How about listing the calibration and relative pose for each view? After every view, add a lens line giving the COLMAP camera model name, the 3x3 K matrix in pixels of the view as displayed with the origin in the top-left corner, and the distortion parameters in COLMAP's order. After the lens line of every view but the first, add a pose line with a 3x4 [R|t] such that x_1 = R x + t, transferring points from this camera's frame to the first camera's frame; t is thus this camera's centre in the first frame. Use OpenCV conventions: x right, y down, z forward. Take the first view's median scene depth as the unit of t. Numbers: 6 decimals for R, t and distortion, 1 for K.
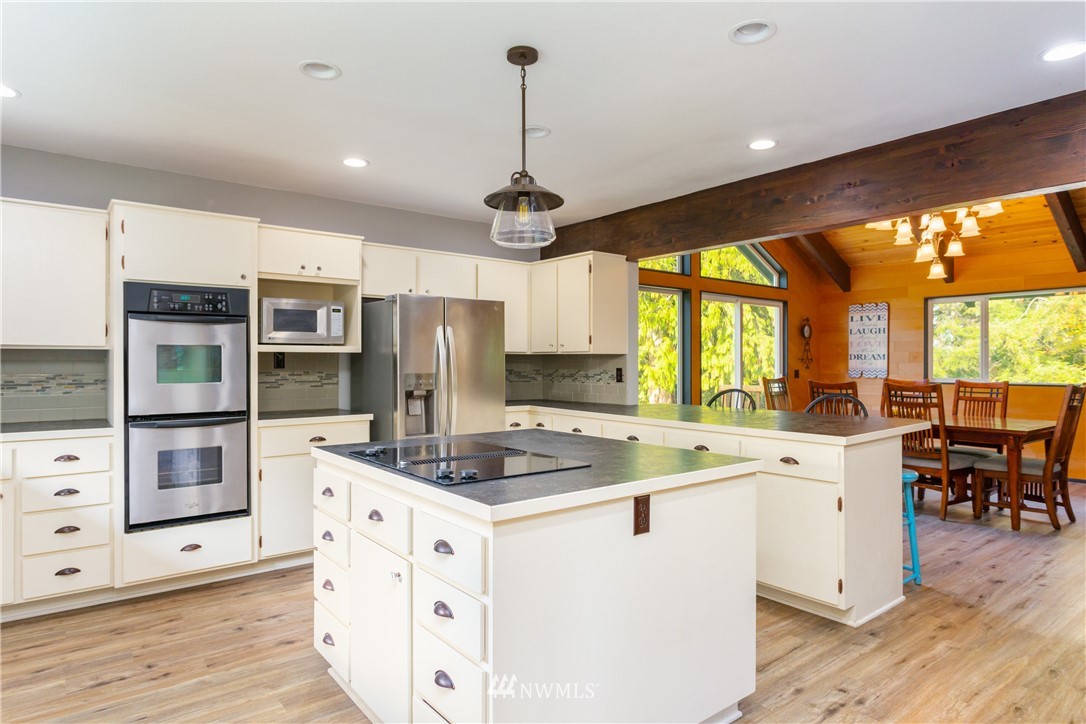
lens RADIAL K [[627.6, 0, 540.4], [0, 627.6, 362.0], [0, 0, 1]] dist [-0.008605, 0.003706]
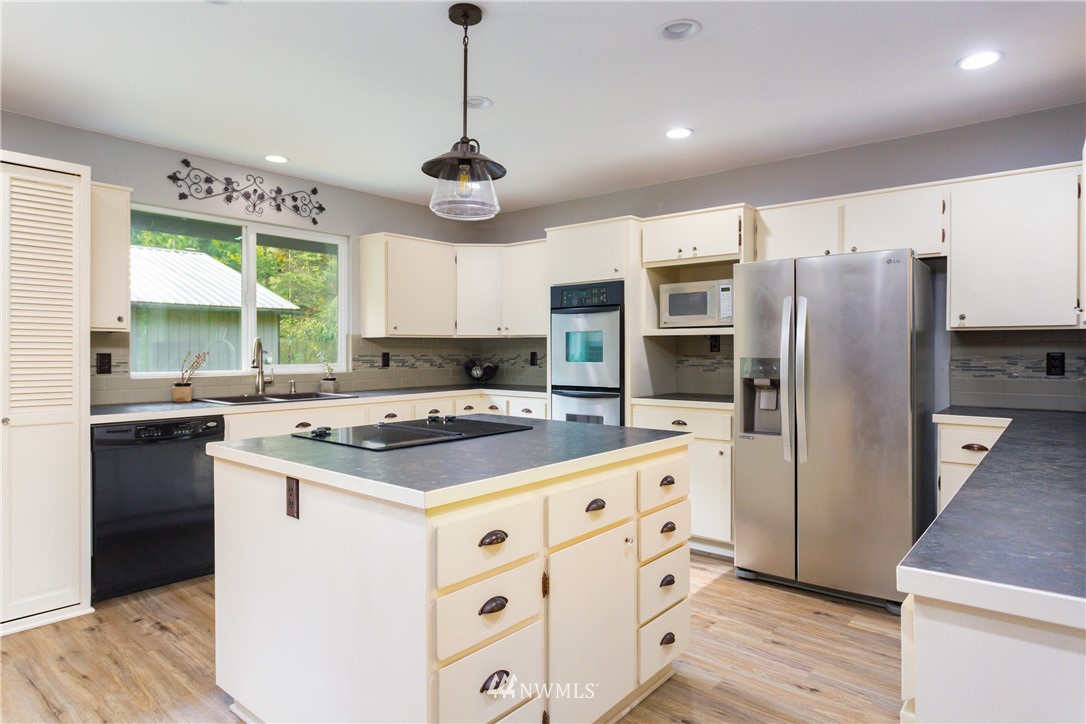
lens RADIAL K [[627.6, 0, 515.9], [0, 627.6, 353.2], [0, 0, 1]] dist [-0.008605, 0.003706]
pose [[0.189452, 0.005414, -0.981875, 0.637402], [-0.000482, 0.999985, 0.005421, 0.009056], [0.981890, -0.000554, 0.189452, 0.628624]]
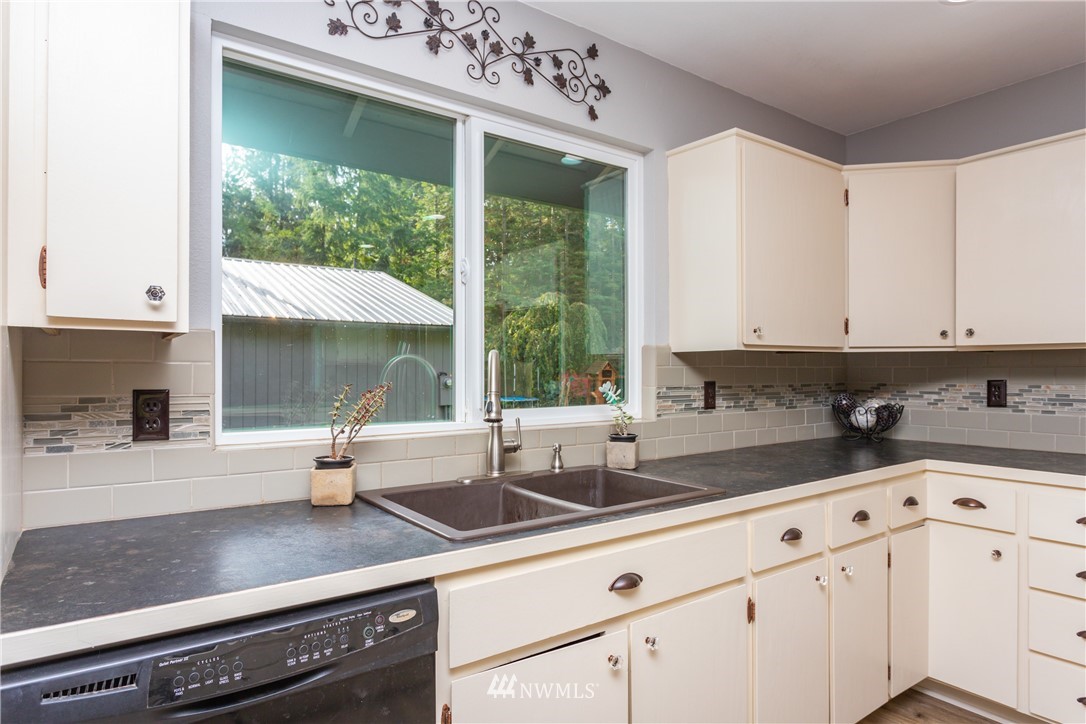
lens RADIAL K [[627.6, 0, 541.8], [0, 627.6, 367.7], [0, 0, 1]] dist [-0.008605, 0.003706]
pose [[-0.022333, -0.004192, -0.999742, -0.107068], [0.000041, 0.999991, -0.004194, 0.002478], [0.999751, -0.000135, -0.022332, 0.422159]]
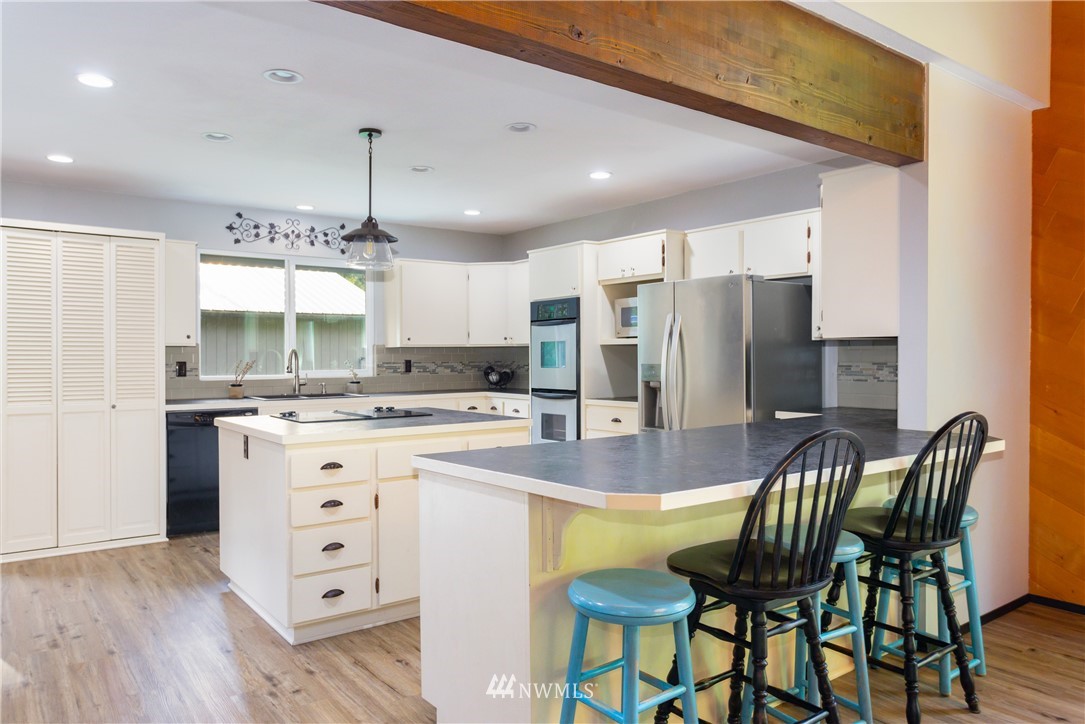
lens RADIAL K [[747.4, 0, 509.3], [0, 747.4, 356.6], [0, 0, 1]] dist [-0.004324, -0.001600]
pose [[-0.047131, 0.002729, -0.998885, 1.144700], [0.004912, 0.999985, 0.002500, 0.002946], [0.998877, -0.004788, -0.047144, 0.977873]]
